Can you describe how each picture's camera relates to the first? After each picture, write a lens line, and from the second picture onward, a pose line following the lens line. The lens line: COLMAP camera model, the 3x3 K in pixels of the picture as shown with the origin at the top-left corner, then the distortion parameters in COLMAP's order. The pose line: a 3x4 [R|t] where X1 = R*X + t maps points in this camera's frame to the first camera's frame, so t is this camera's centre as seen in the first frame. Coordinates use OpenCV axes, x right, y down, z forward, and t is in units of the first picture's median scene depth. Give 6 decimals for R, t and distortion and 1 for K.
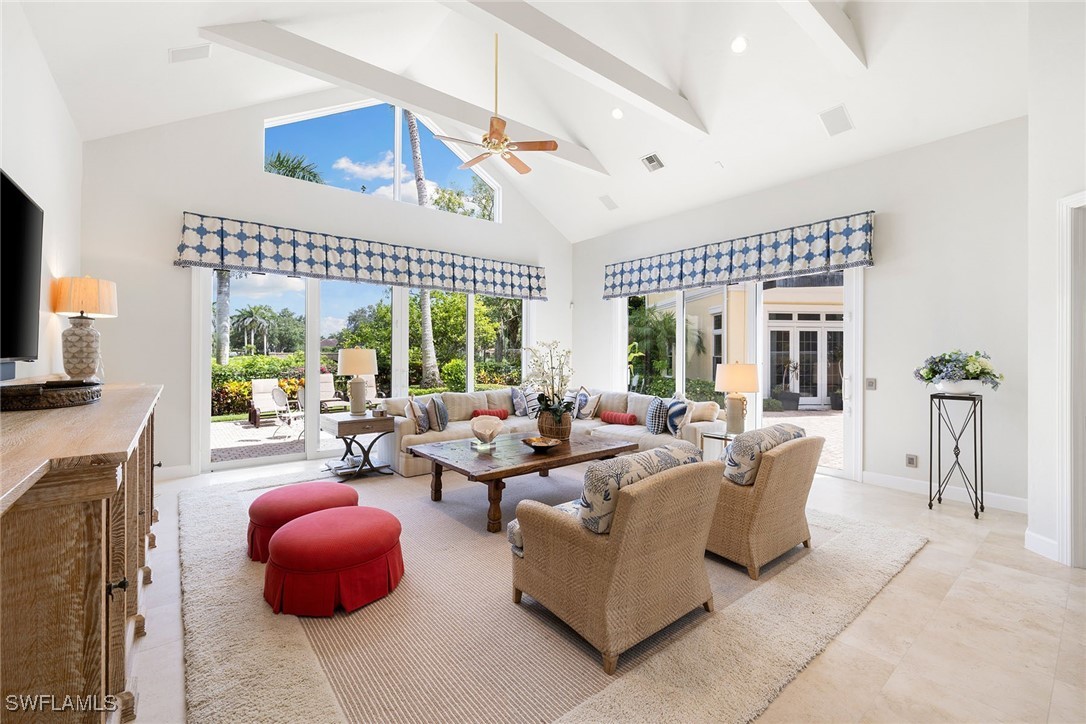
lens RADIAL K [[455.7, 0, 540.5], [0, 455.7, 353.2], [0, 0, 1]] dist [-0.007627, -0.000202]
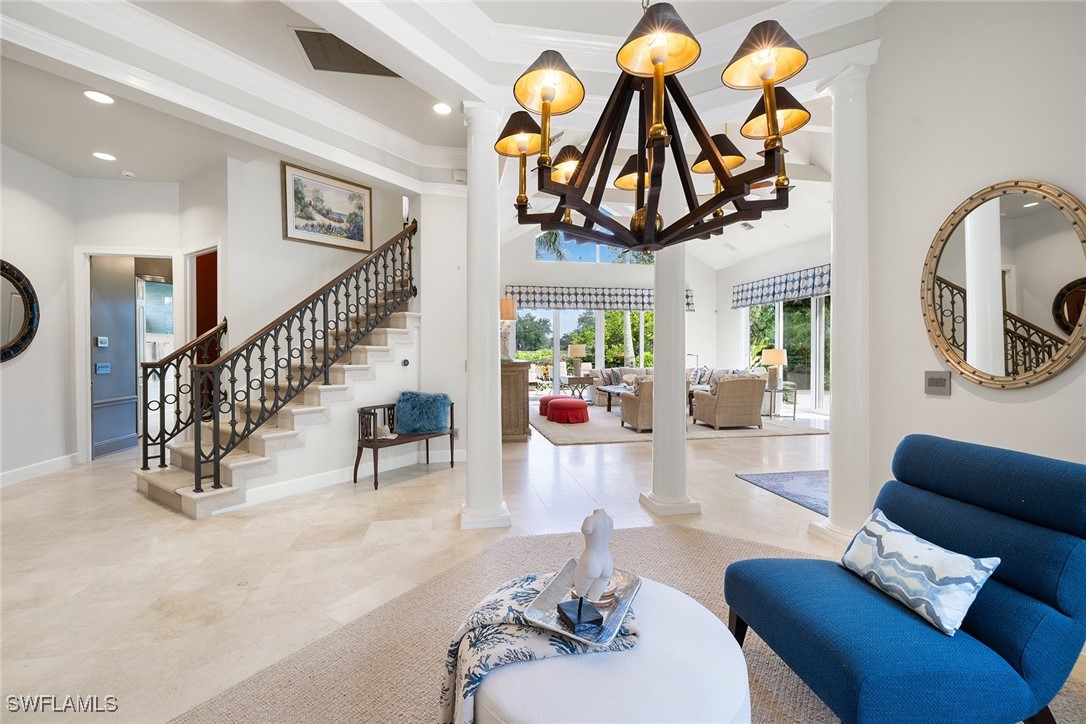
lens RADIAL K [[455.7, 0, 541.3], [0, 455.7, 357.3], [0, 0, 1]] dist [-0.007627, -0.000202]
pose [[0.885465, -0.000542, -0.464705, 0.334187], [0.006735, 0.999909, 0.011666, 0.019963], [0.464657, -0.013459, 0.885389, -0.727900]]
